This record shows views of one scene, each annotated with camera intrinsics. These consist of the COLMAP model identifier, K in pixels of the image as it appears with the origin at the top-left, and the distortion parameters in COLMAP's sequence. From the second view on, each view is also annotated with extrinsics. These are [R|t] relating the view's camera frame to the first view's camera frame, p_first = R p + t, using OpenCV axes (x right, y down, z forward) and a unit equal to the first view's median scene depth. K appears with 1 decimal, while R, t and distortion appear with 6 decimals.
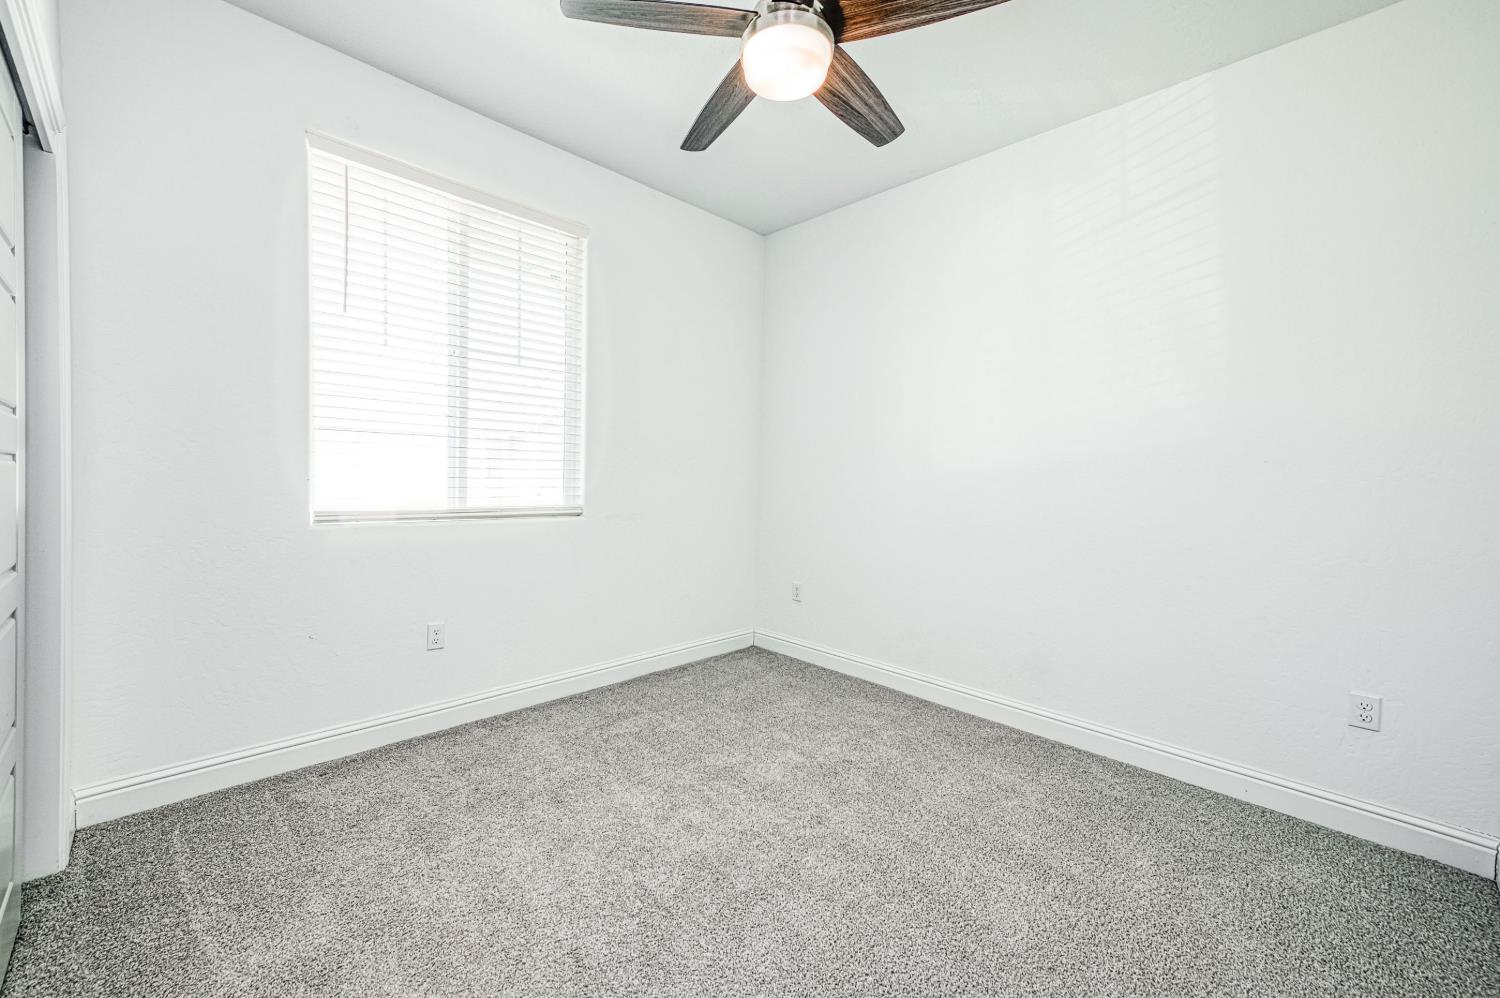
lens RADIAL K [[593.5, 0, 753.9], [0, 593.5, 472.1], [0, 0, 1]] dist [0.000794, -0.004329]
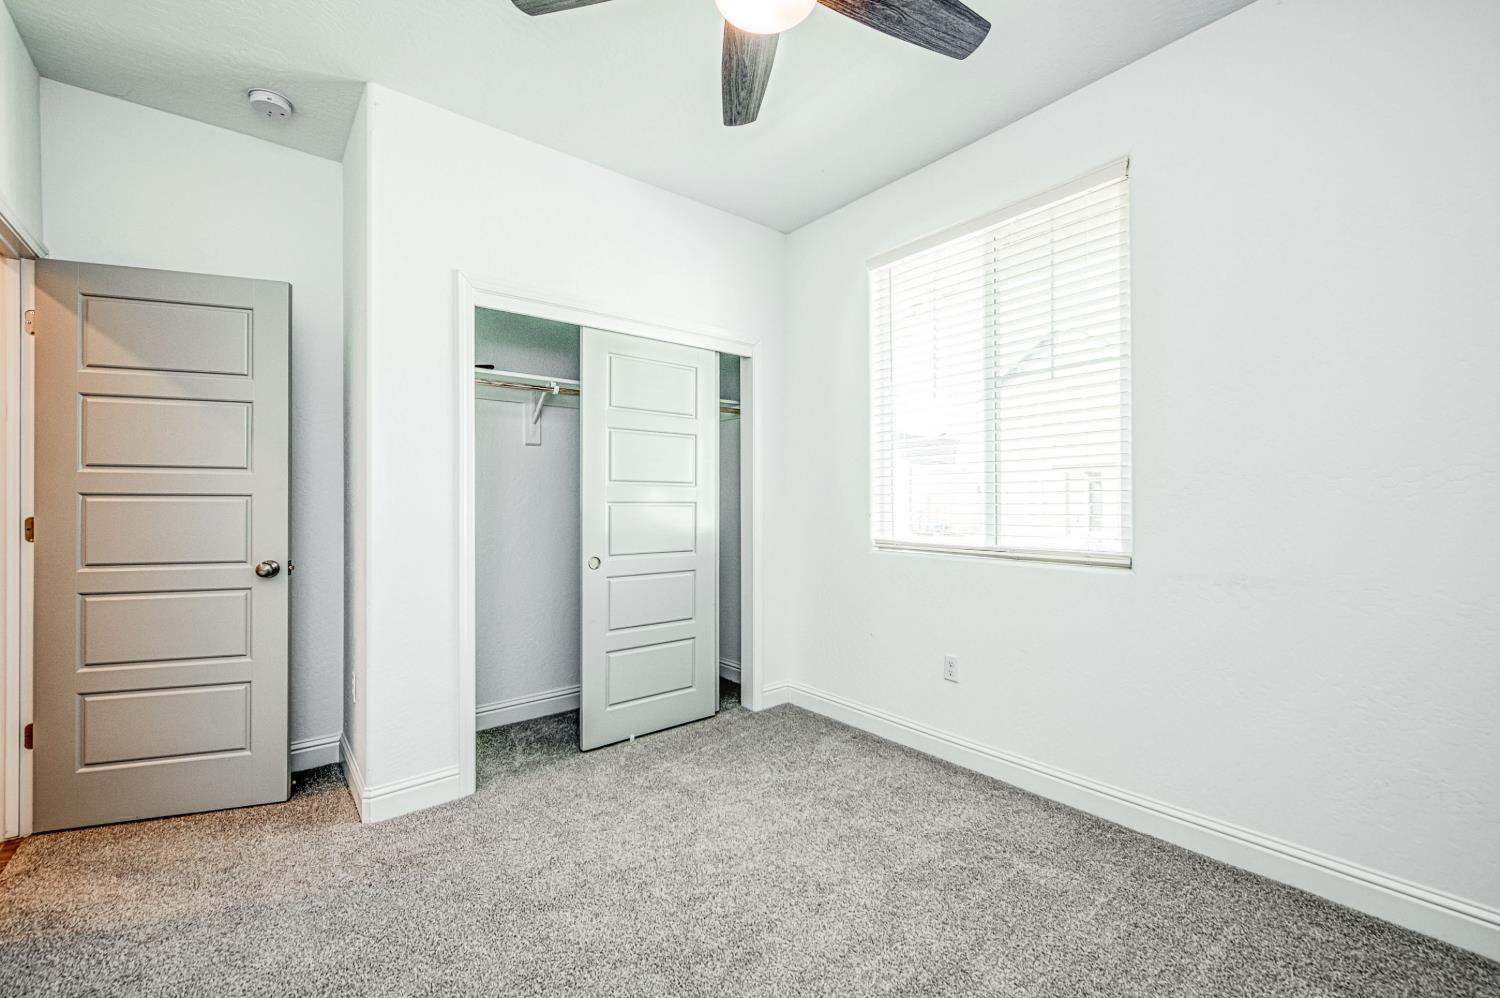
lens RADIAL K [[614.8, 0, 732.6], [0, 614.8, 491.3], [0, 0, 1]] dist [0.000920, -0.004714]
pose [[-0.136060, -0.046301, -0.989618, 0.565173], [-0.001509, 0.998916, -0.046528, 0.020070], [0.990699, -0.004837, -0.135982, 0.745784]]
